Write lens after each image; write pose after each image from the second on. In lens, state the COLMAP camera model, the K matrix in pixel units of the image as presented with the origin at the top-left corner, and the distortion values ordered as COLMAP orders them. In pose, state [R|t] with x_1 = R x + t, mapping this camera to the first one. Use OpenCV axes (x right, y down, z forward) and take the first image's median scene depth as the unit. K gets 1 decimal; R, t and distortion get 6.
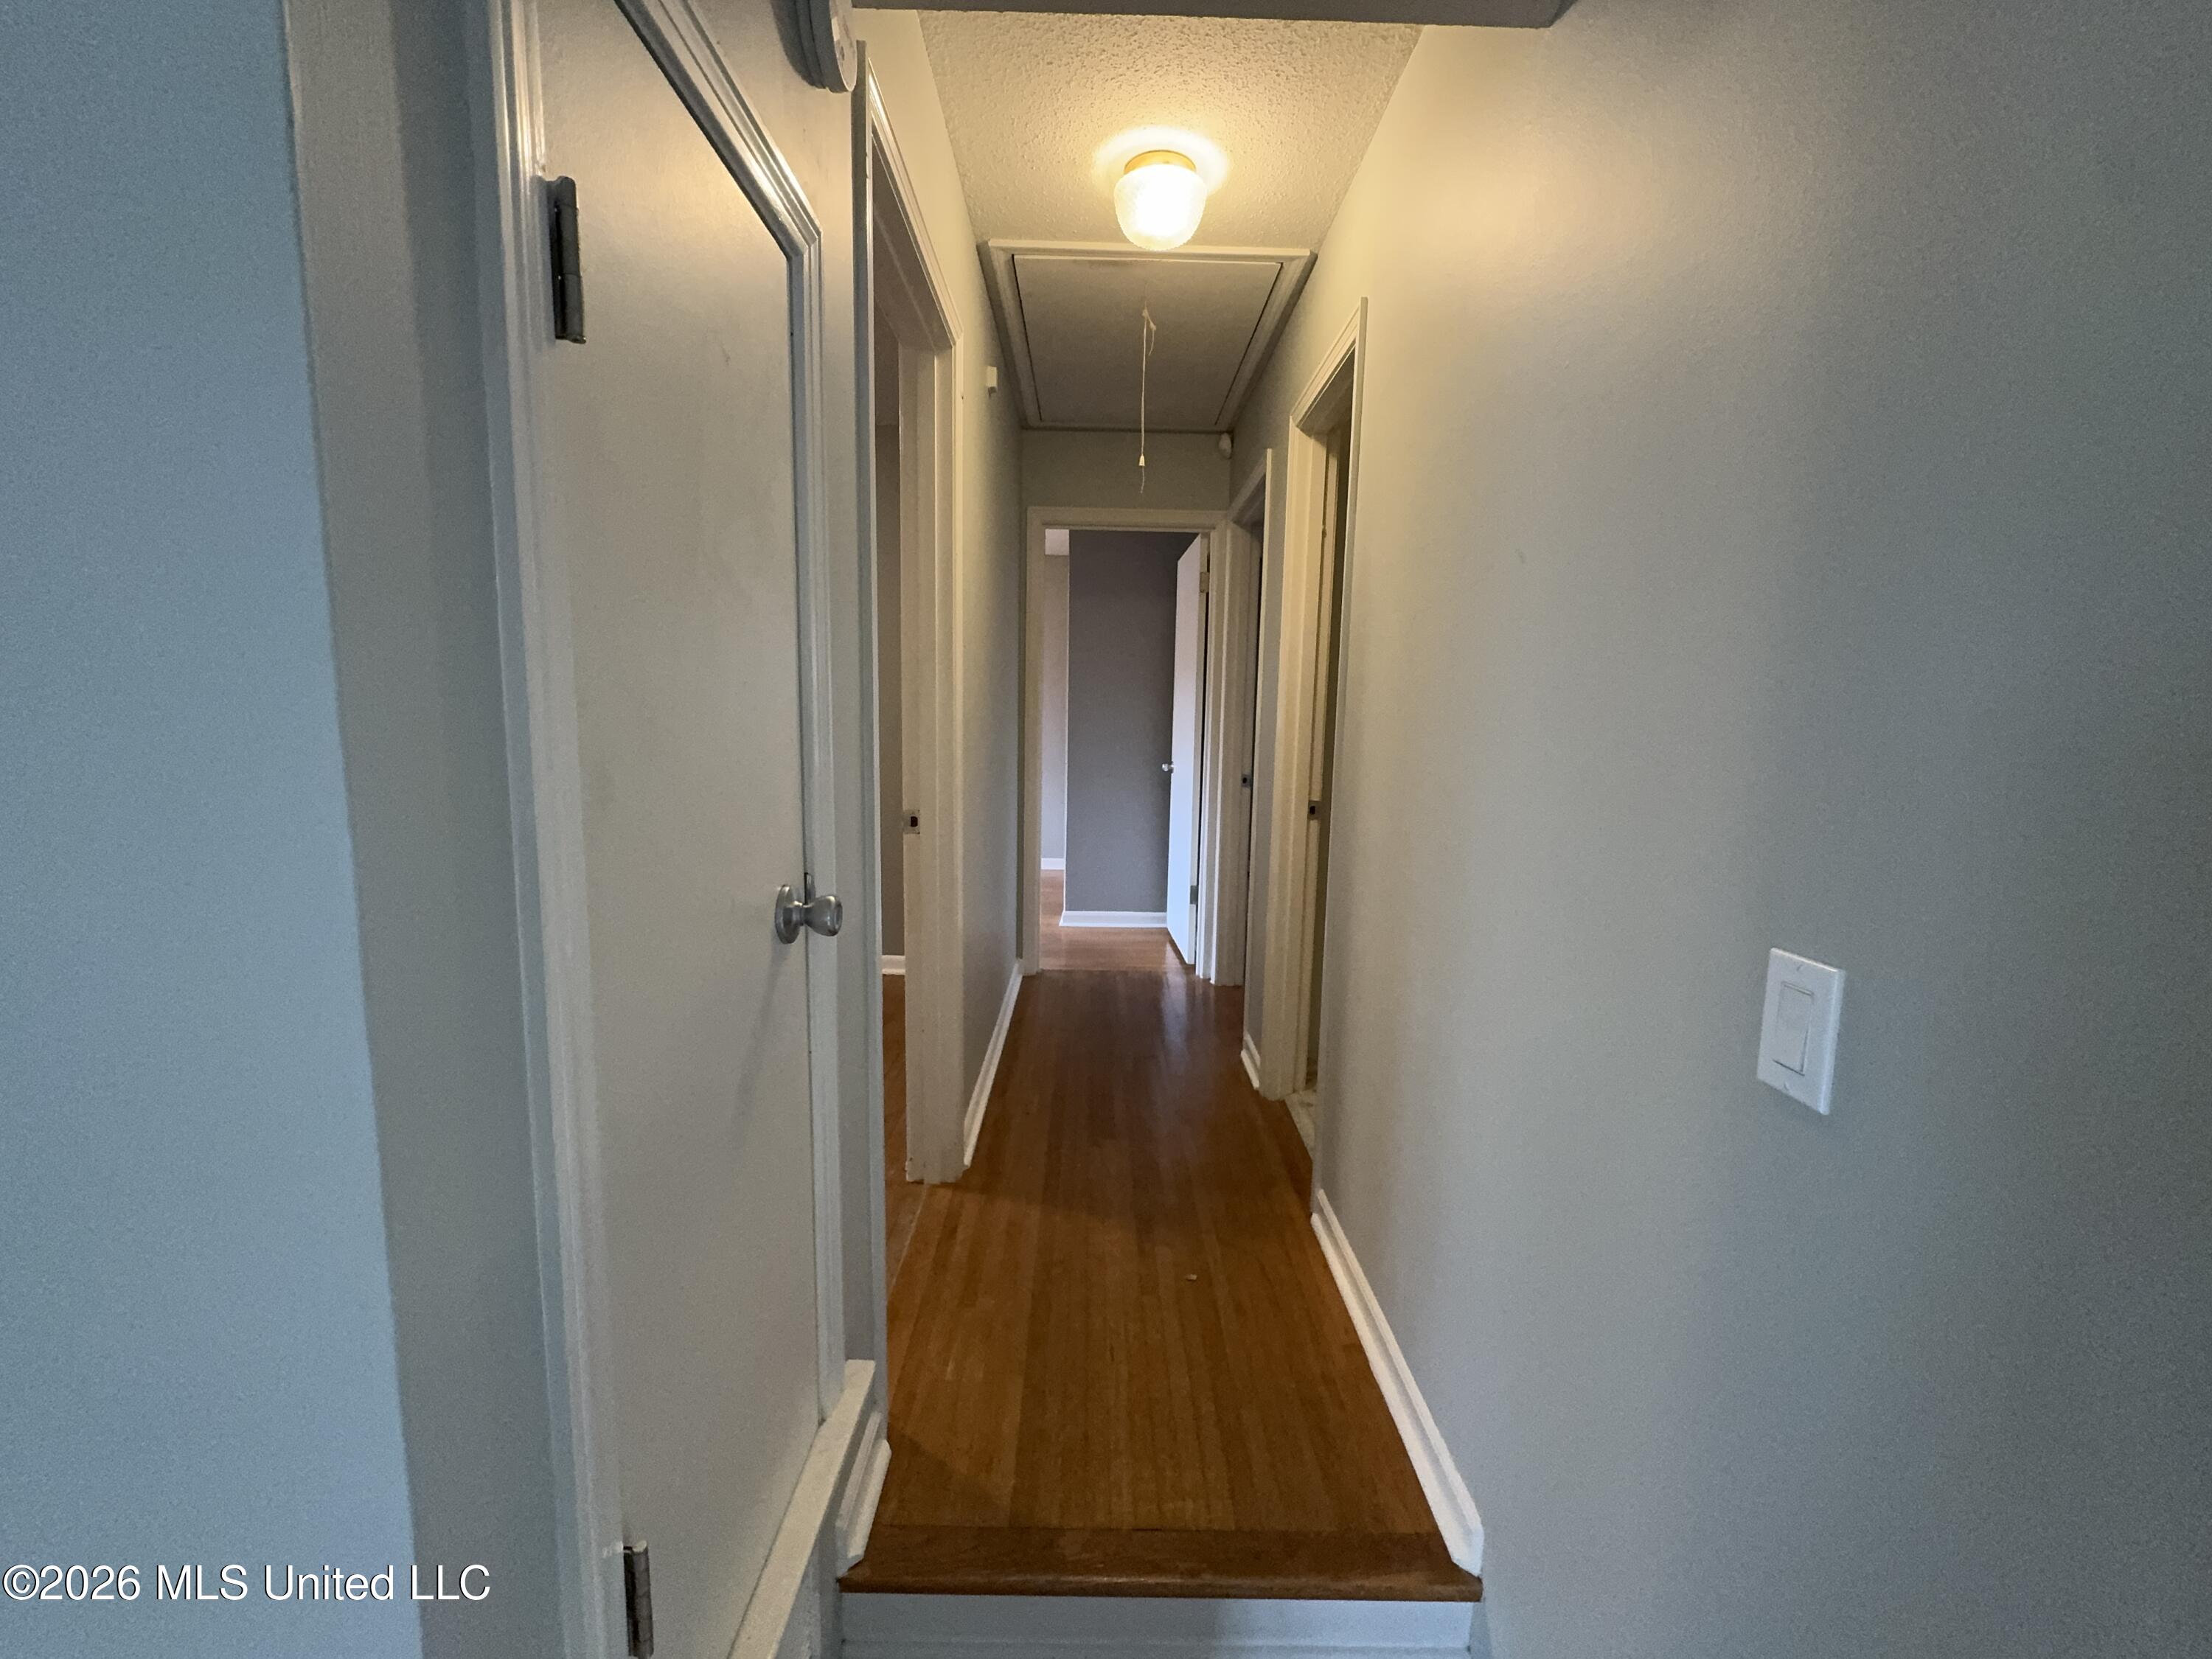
lens RADIAL K [[876.4, 0, 1104.6], [0, 876.4, 828.3], [0, 0, 1]] dist [0.000730, -0.000285]
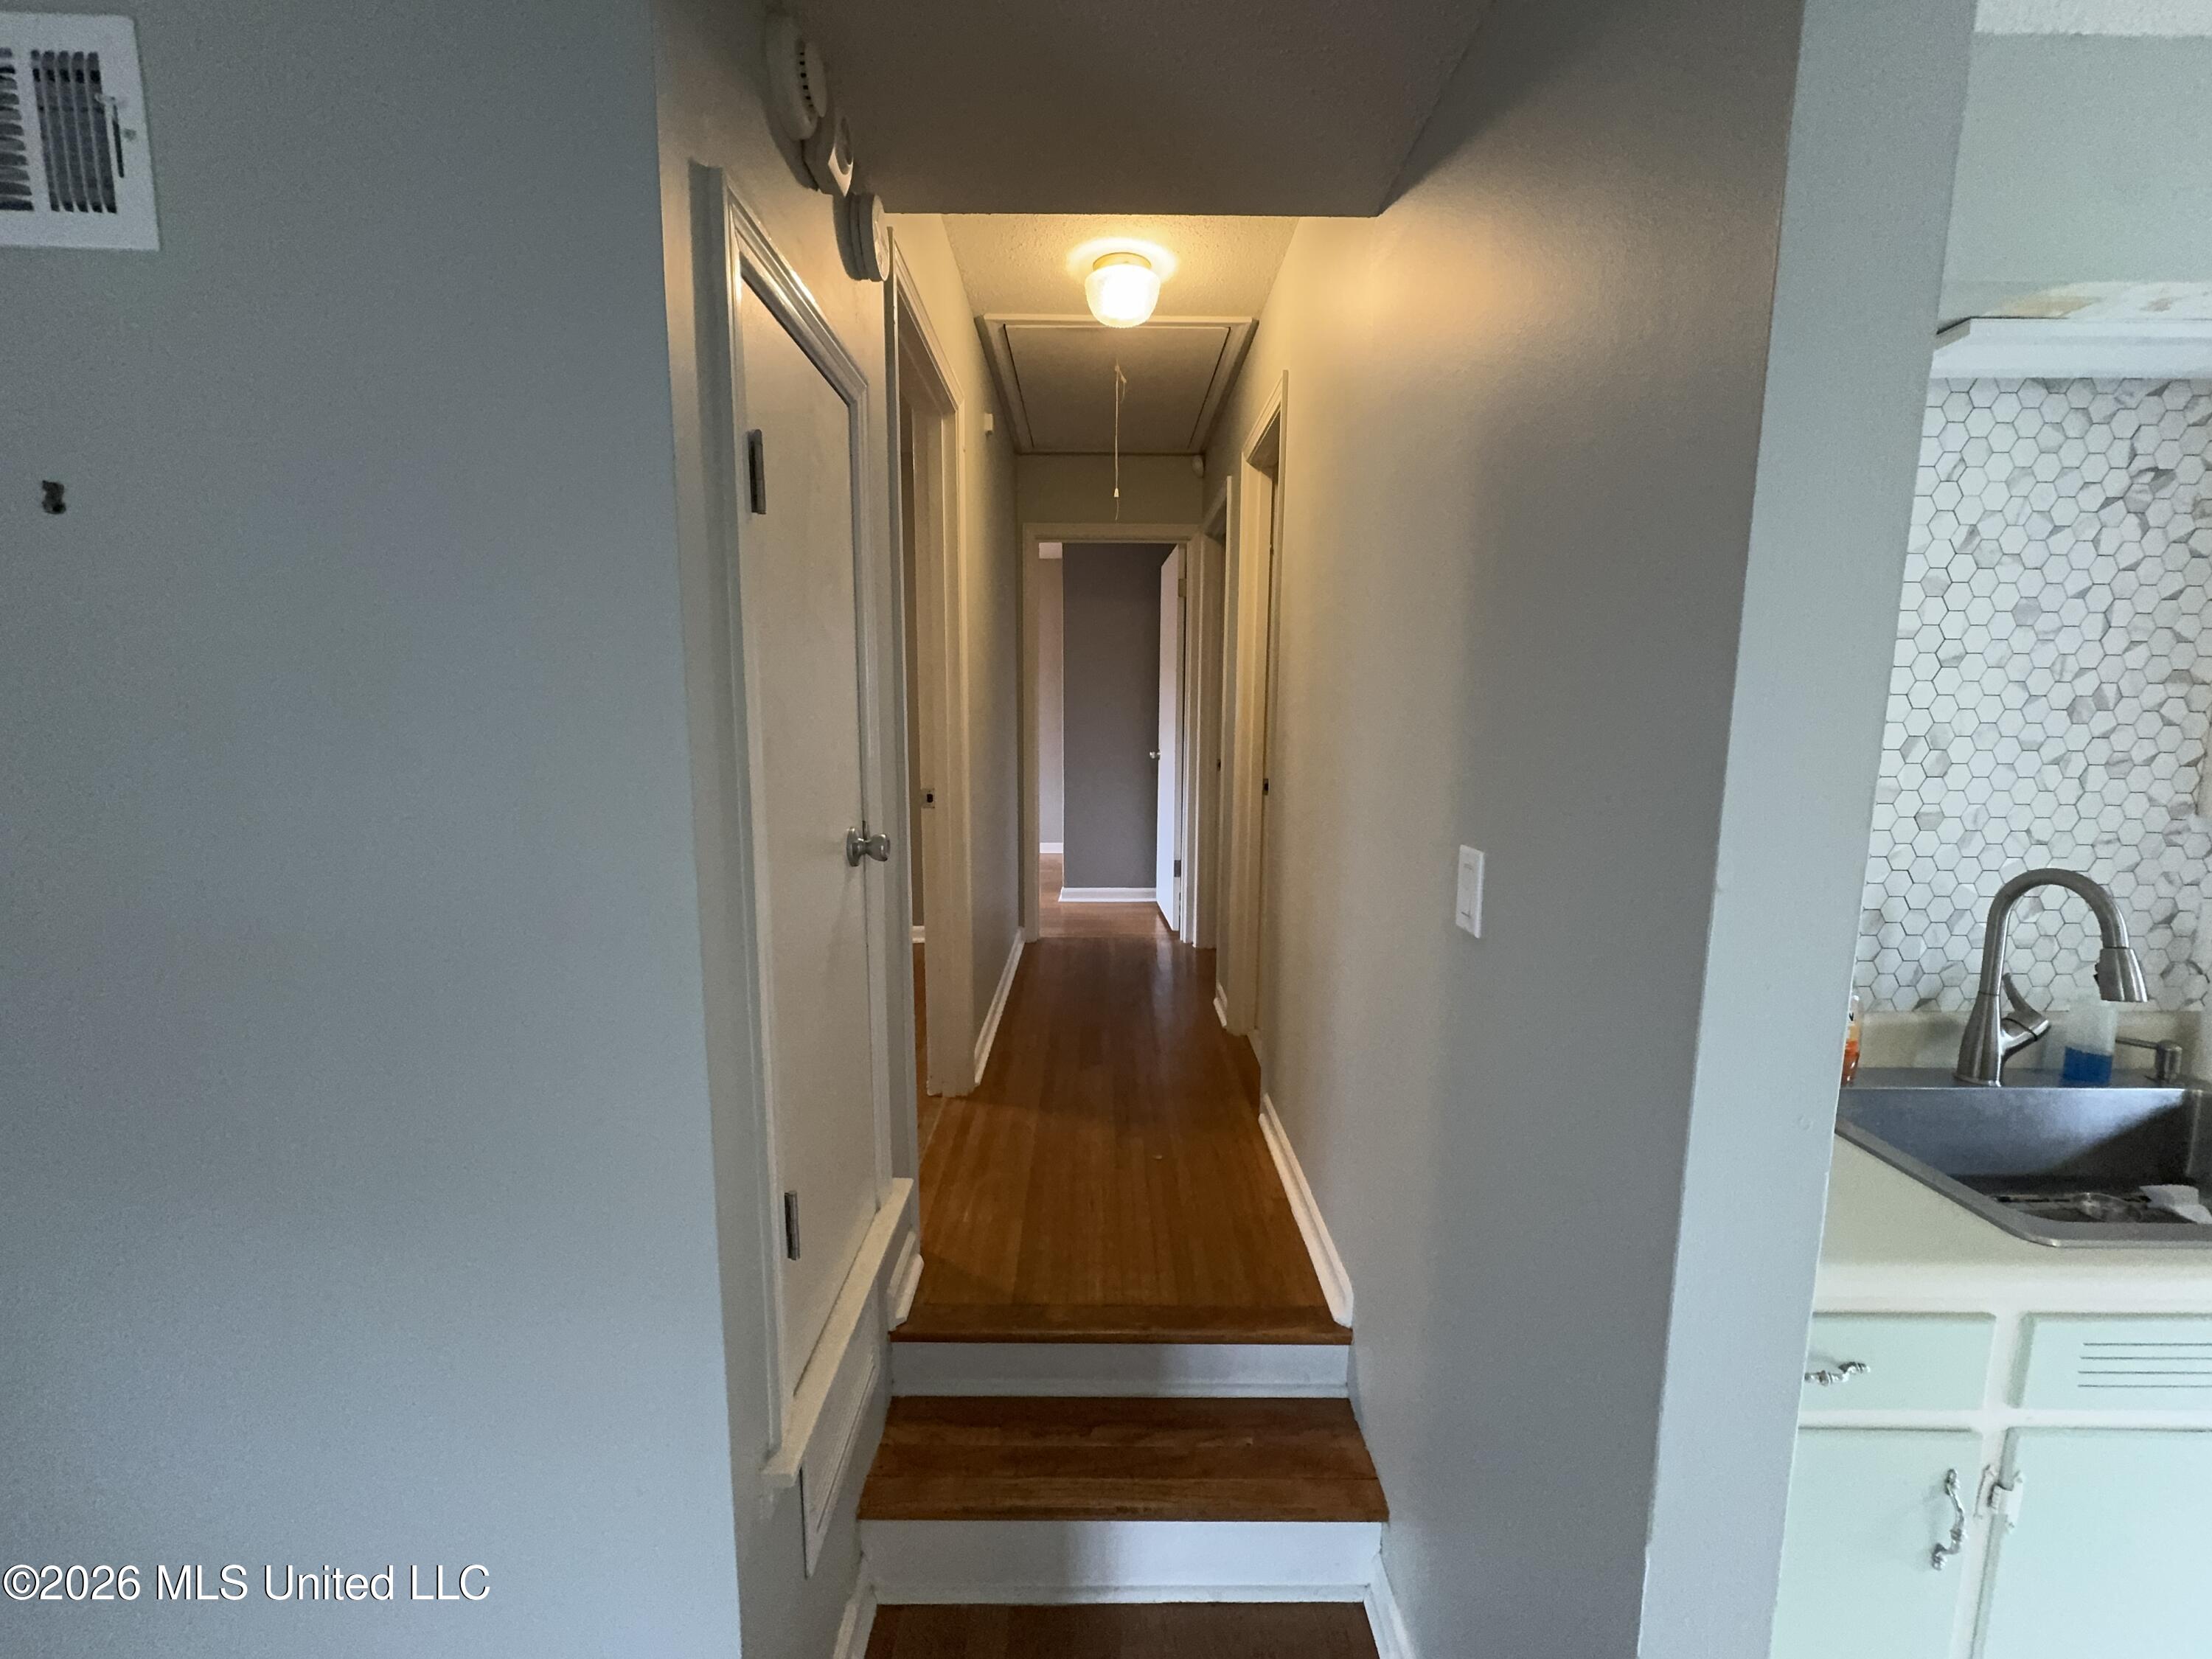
lens RADIAL K [[876.4, 0, 1105.7], [0, 876.4, 829.4], [0, 0, 1]] dist [0.000730, -0.000285]
pose [[0.999895, -0.013532, -0.005251, 0.043162], [0.013581, 0.999862, 0.009538, 0.035678], [0.005121, -0.009608, 0.999941, -0.284812]]
